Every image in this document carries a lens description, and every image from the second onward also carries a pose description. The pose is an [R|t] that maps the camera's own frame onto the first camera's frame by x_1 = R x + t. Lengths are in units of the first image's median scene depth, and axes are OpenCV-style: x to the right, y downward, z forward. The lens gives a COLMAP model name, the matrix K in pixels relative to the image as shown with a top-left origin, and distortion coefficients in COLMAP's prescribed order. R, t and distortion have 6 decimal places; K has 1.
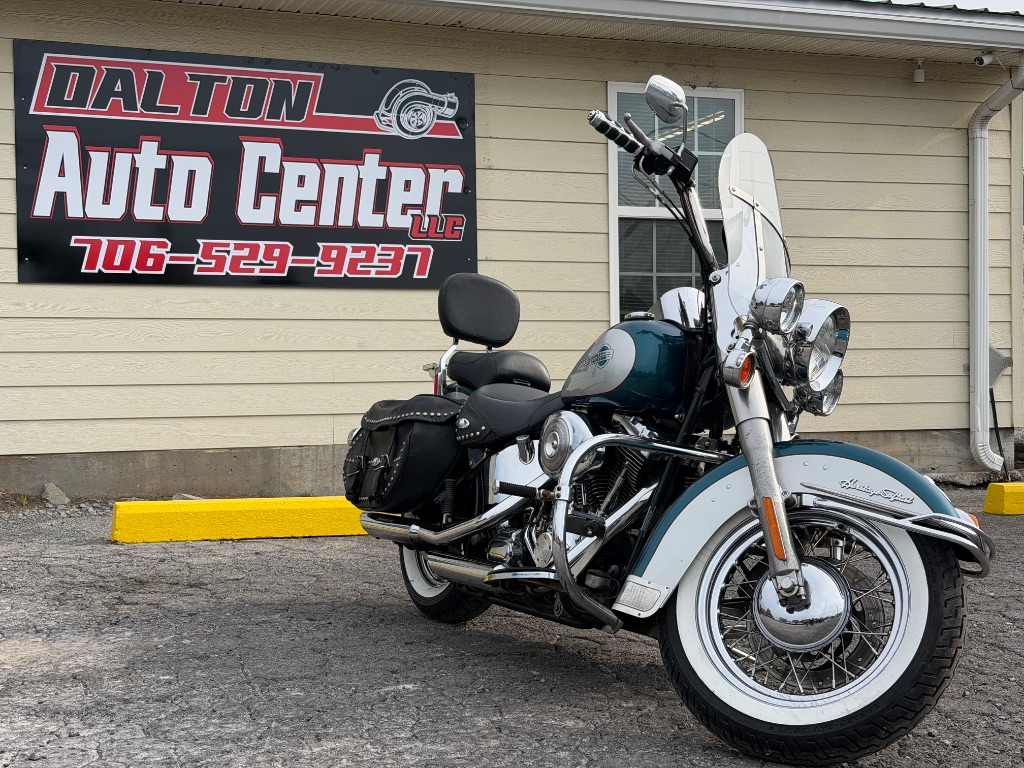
lens RADIAL K [[1445.4, 0, 539.4], [0, 1445.4, 382.6], [0, 0, 1]] dist [0.161978, -0.028197]
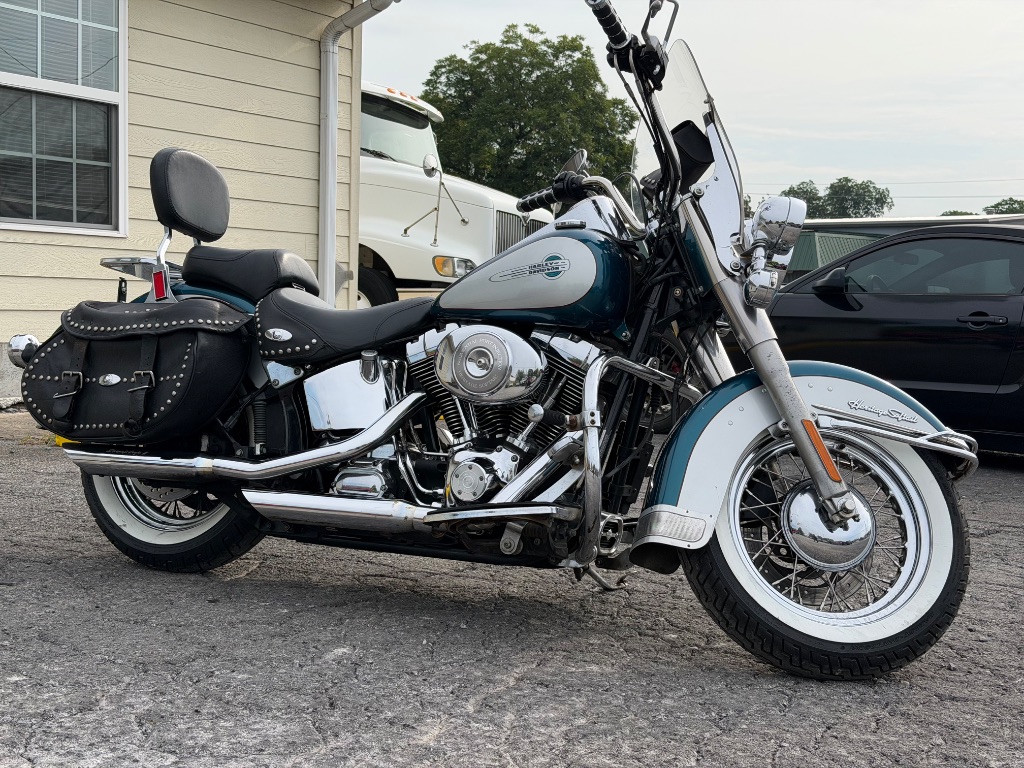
lens RADIAL K [[1432.0, 0, 509.9], [0, 1432.0, 386.9], [0, 0, 1]] dist [0.126829, -0.047833]
pose [[0.797135, -0.006281, 0.603768, -0.460181], [-0.035087, 0.997774, 0.056705, 0.006755], [-0.602781, -0.066386, 0.795141, 0.266460]]
